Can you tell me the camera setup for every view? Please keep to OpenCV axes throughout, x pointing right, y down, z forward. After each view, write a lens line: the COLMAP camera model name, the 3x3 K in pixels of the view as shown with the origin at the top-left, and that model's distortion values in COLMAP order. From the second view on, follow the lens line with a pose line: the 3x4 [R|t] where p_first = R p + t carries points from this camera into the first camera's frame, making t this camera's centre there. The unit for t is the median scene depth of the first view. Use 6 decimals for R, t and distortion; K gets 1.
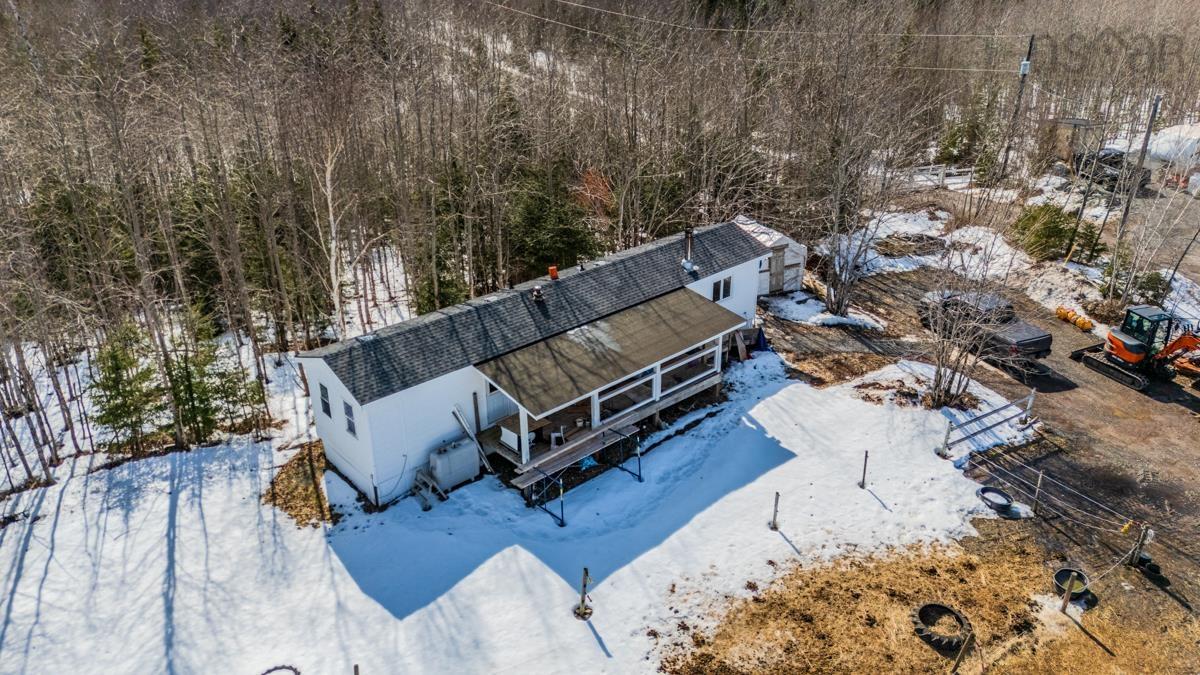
lens RADIAL K [[869.1, 0, 600.0], [0, 869.1, 337.5], [0, 0, 1]] dist [0.051173, -0.007234]
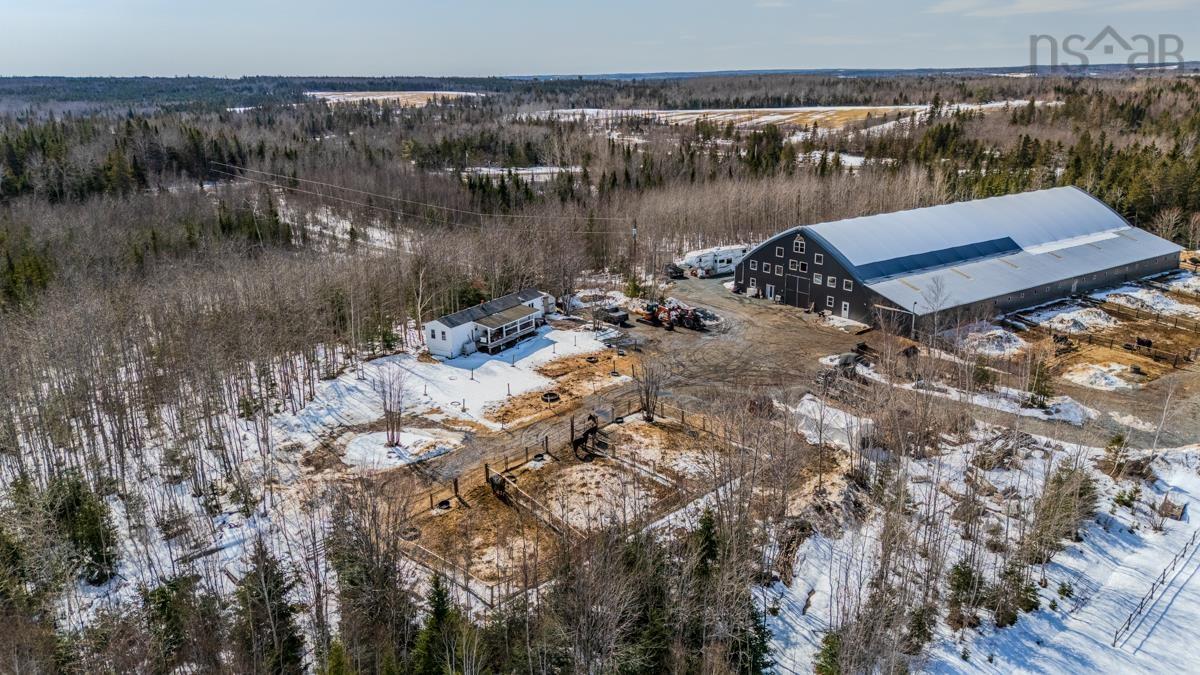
lens RADIAL K [[869.1, 0, 600.0], [0, 869.1, 337.5], [0, 0, 1]] dist [0.051173, -0.007234]
pose [[0.957152, -0.078818, 0.278652, -0.600434], [0.123273, 0.981607, -0.145782, 0.641870], [-0.262037, 0.173886, 0.949263, -2.425929]]
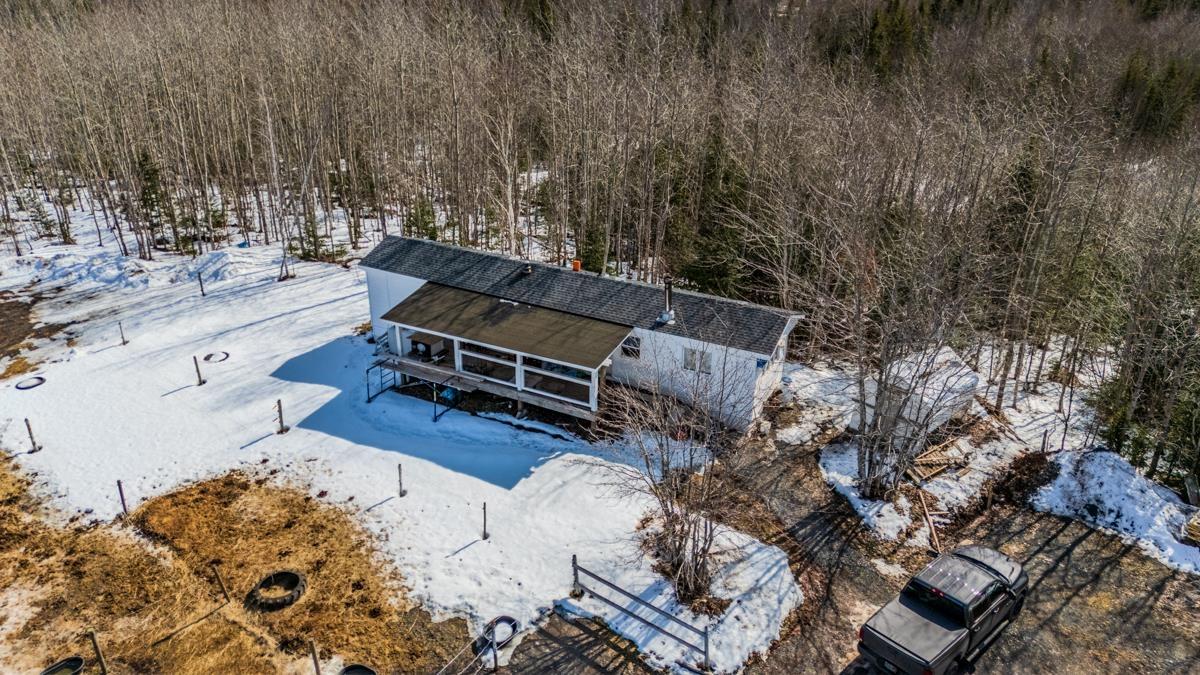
lens RADIAL K [[869.1, 0, 600.0], [0, 869.1, 337.5], [0, 0, 1]] dist [0.051173, -0.007234]
pose [[0.351905, 0.405732, -0.843531, 0.993985], [-0.415820, 0.875133, 0.247460, -0.298701], [0.838604, 0.263674, 0.476675, 0.530872]]
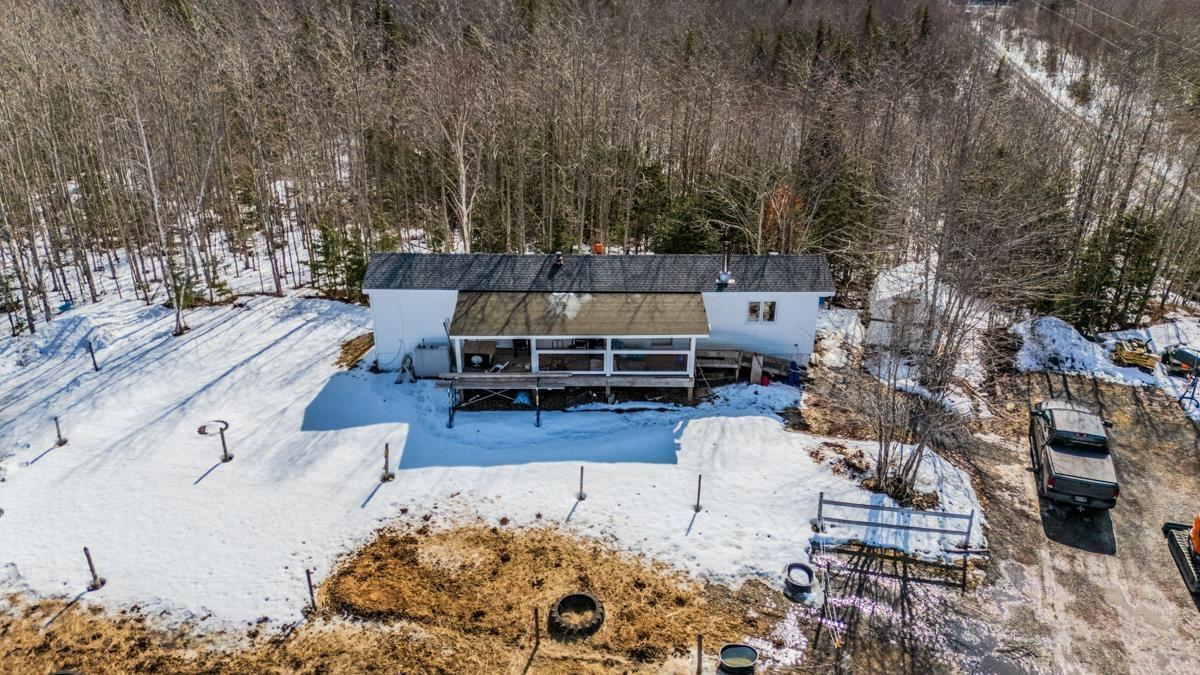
lens RADIAL K [[869.1, 0, 600.0], [0, 869.1, 337.5], [0, 0, 1]] dist [0.051173, -0.007234]
pose [[0.751950, 0.293458, -0.590300, 0.689021], [-0.298155, 0.950026, 0.092487, -0.072782], [0.587942, 0.106455, 0.801868, 0.094338]]
